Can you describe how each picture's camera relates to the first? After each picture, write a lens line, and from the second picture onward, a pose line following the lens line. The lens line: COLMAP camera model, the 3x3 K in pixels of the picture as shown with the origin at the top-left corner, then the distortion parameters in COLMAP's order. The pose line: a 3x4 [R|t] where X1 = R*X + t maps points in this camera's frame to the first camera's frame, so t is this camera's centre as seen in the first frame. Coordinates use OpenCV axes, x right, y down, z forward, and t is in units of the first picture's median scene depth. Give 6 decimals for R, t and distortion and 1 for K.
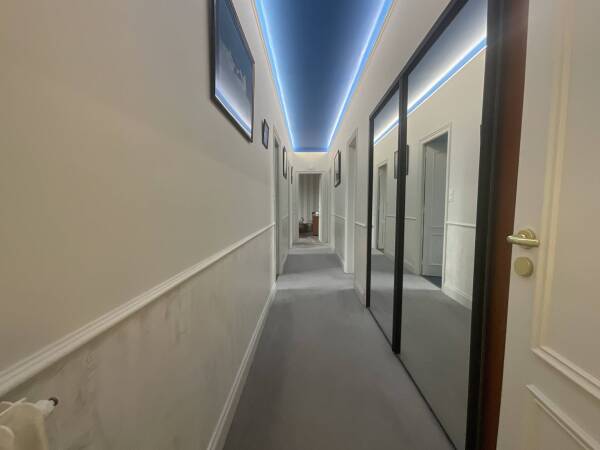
lens RADIAL K [[243.6, 0, 299.9], [0, 243.6, 223.6], [0, 0, 1]] dist [-0.002369, -0.000322]
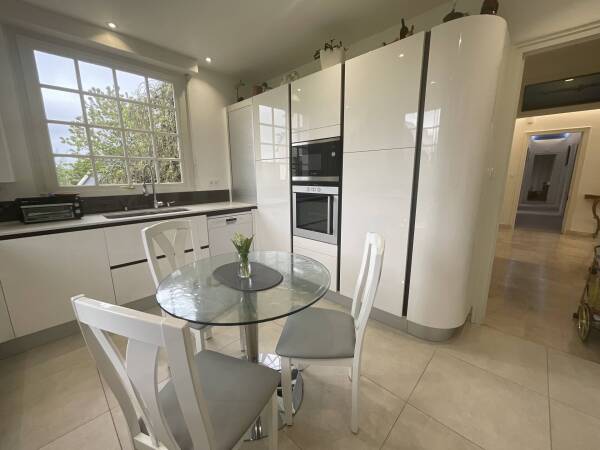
lens RADIAL K [[243.6, 0, 299.3], [0, 243.6, 226.4], [0, 0, 1]] dist [-0.002369, -0.000322]
pose [[0.741760, 0.123162, -0.659260, -0.032013], [-0.037289, 0.989046, 0.142818, 0.050383], [0.669628, -0.081353, 0.738228, -0.866570]]
